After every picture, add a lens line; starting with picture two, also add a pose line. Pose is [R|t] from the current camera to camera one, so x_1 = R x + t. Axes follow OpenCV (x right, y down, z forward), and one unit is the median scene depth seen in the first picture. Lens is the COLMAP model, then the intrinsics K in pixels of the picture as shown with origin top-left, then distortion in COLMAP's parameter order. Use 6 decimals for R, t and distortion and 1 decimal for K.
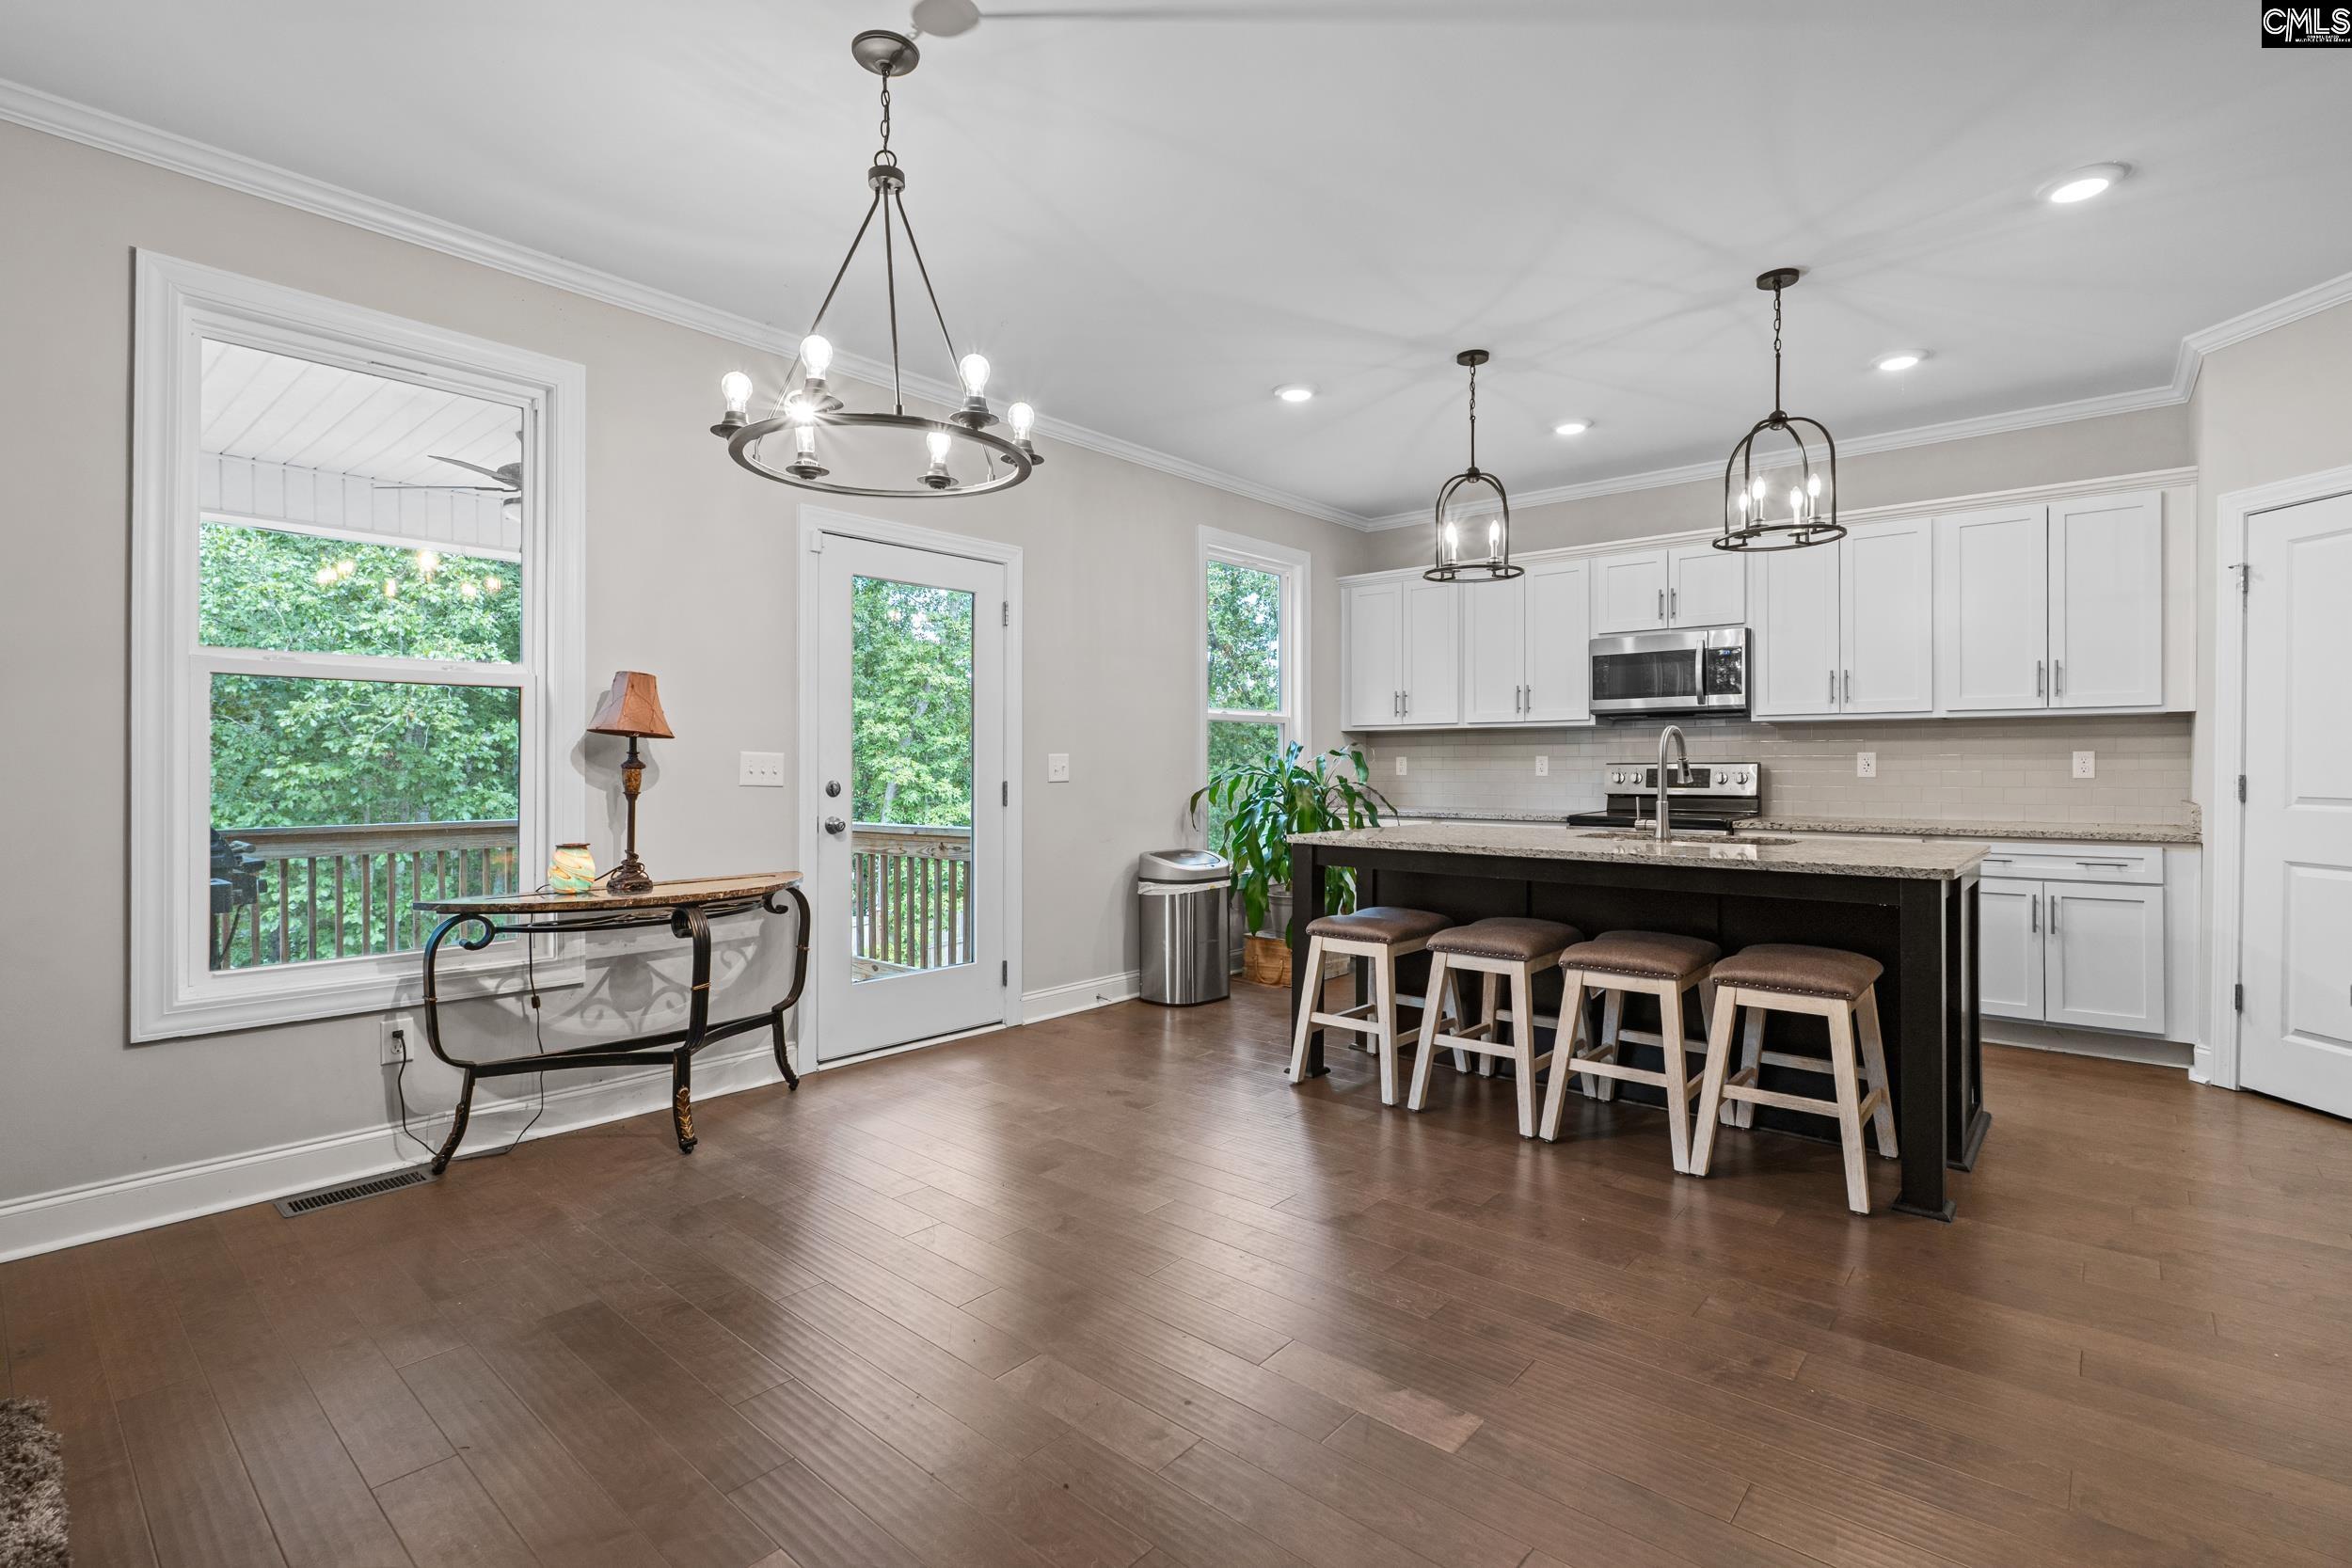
lens RADIAL K [[1082.6, 0, 1168.7], [0, 1082.6, 770.4], [0, 0, 1]] dist [-0.003651, -0.000499]
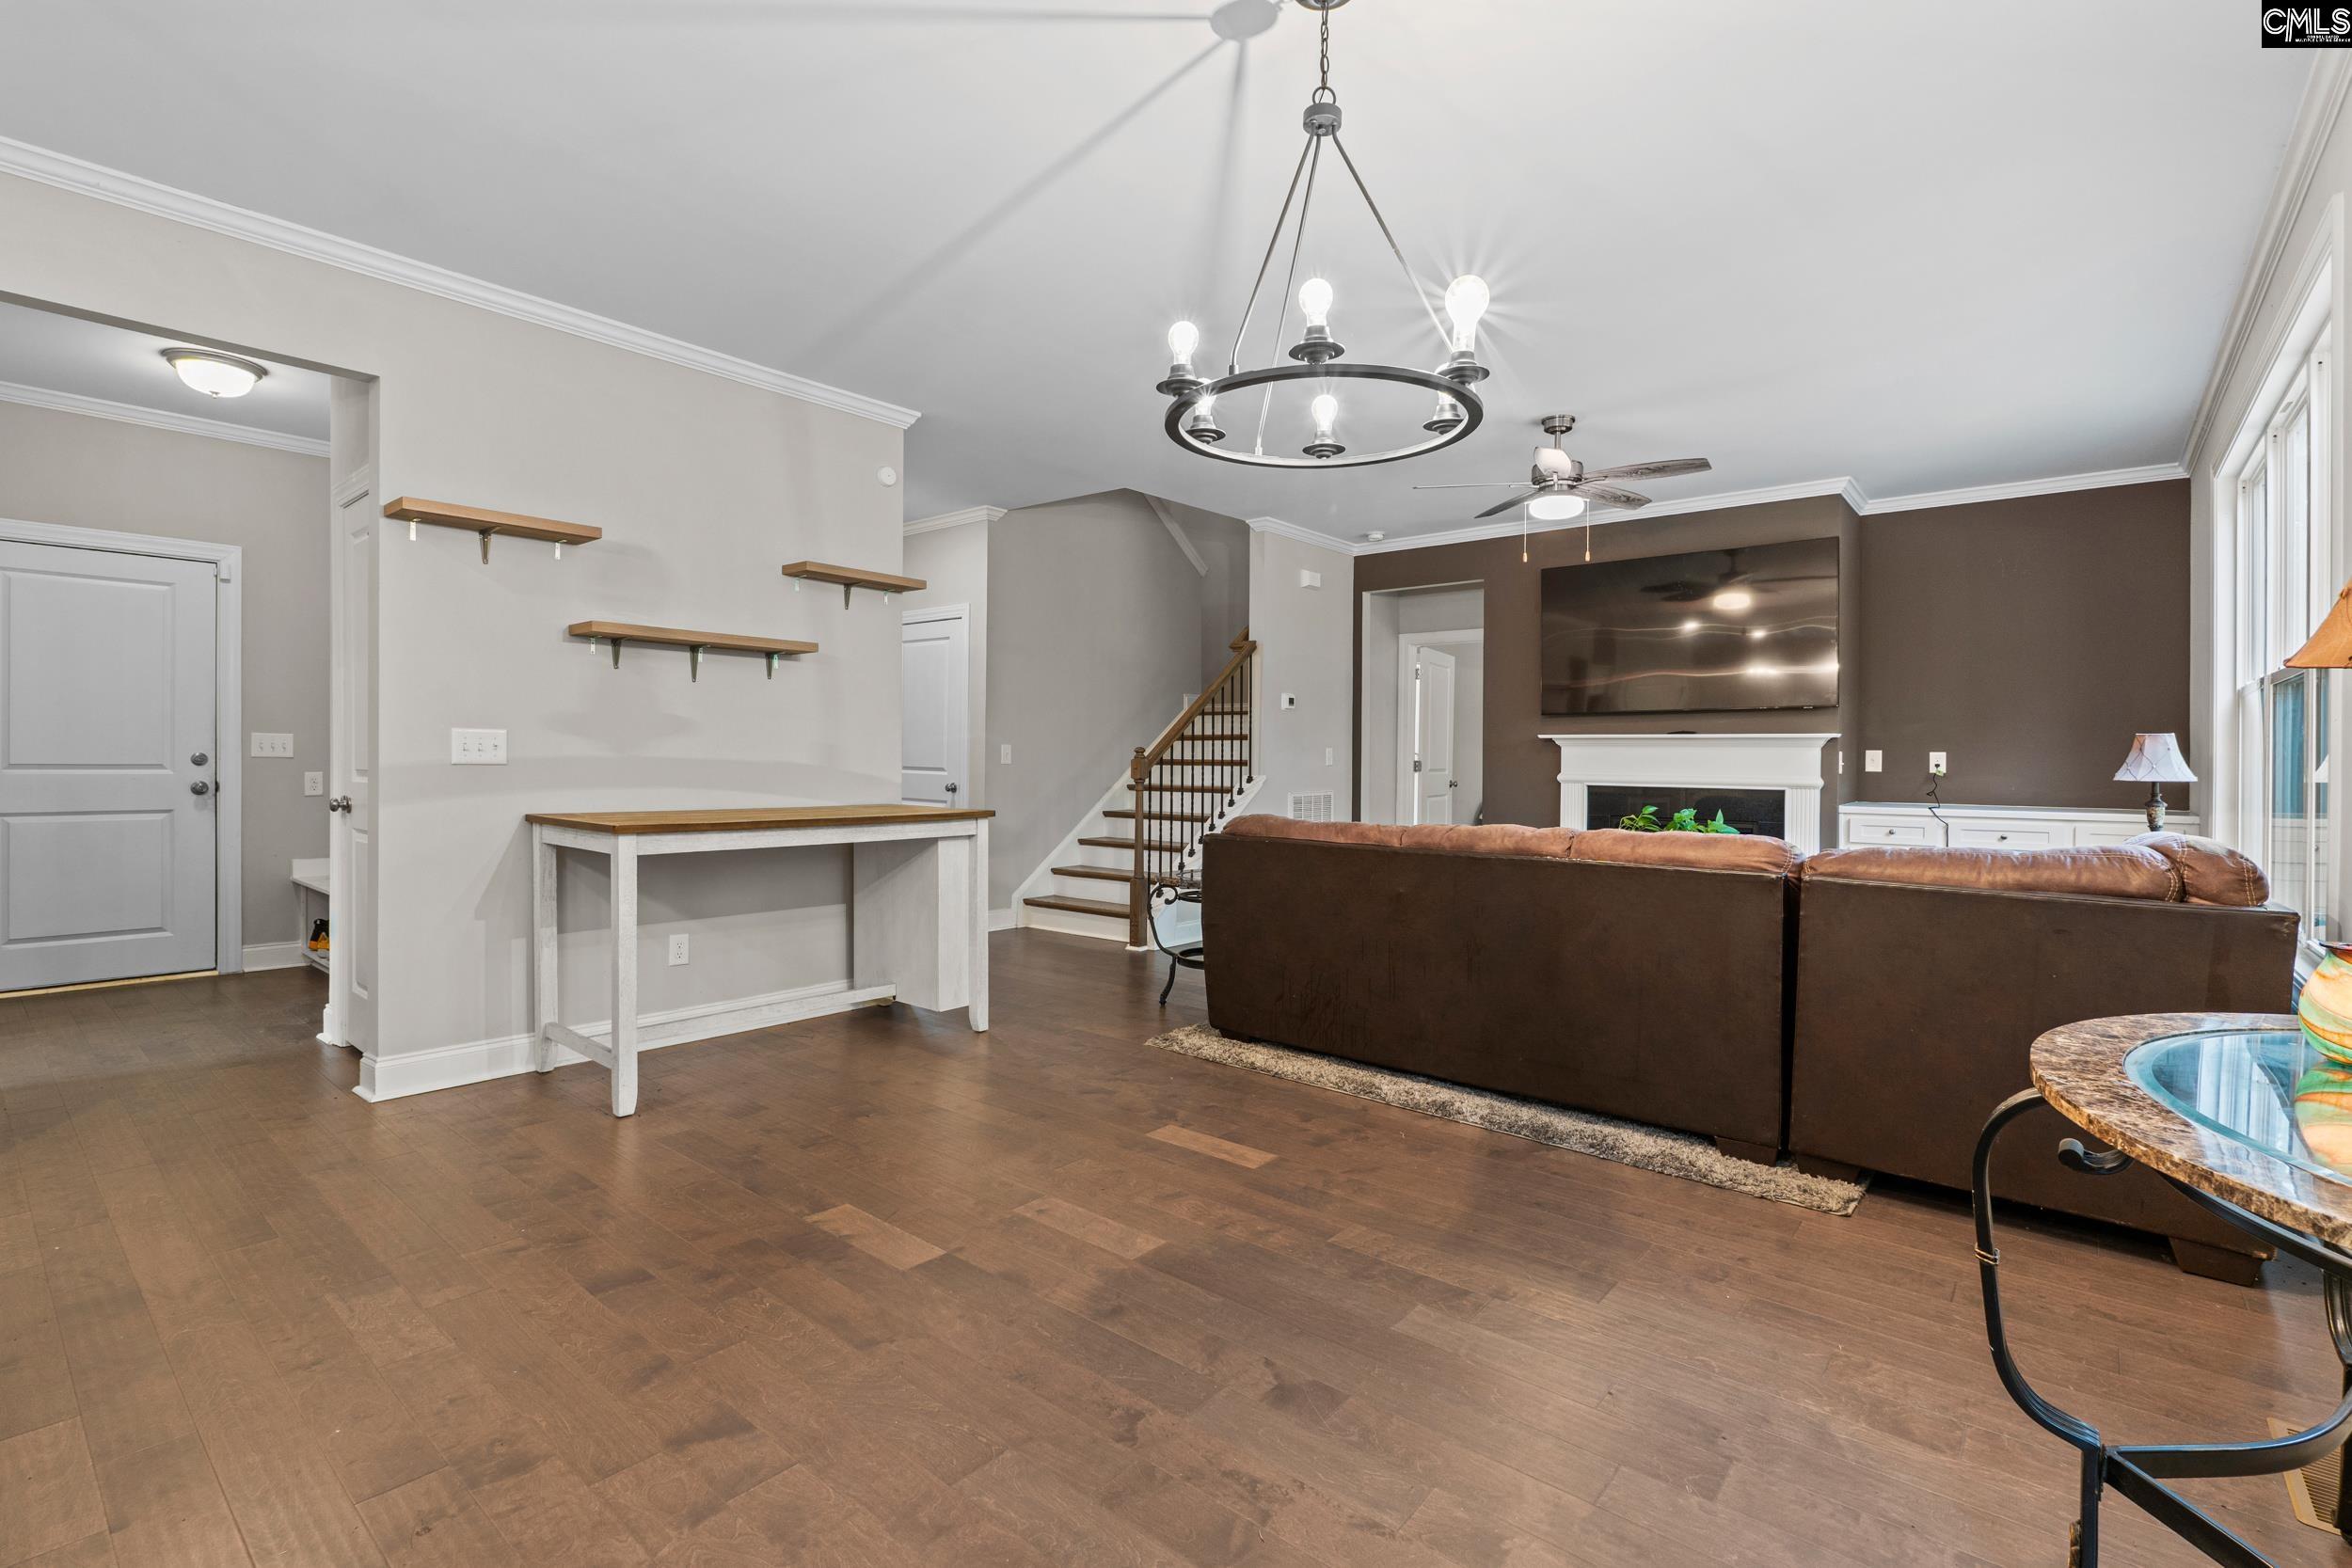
lens RADIAL K [[1082.6, 0, 1169.3], [0, 1082.6, 765.5], [0, 0, 1]] dist [-0.003651, -0.000499]
pose [[-0.999677, -0.013732, -0.021376, -0.056138], [-0.013914, 0.999868, 0.008406, 0.001163], [0.021258, 0.008701, -0.999736, 0.956975]]
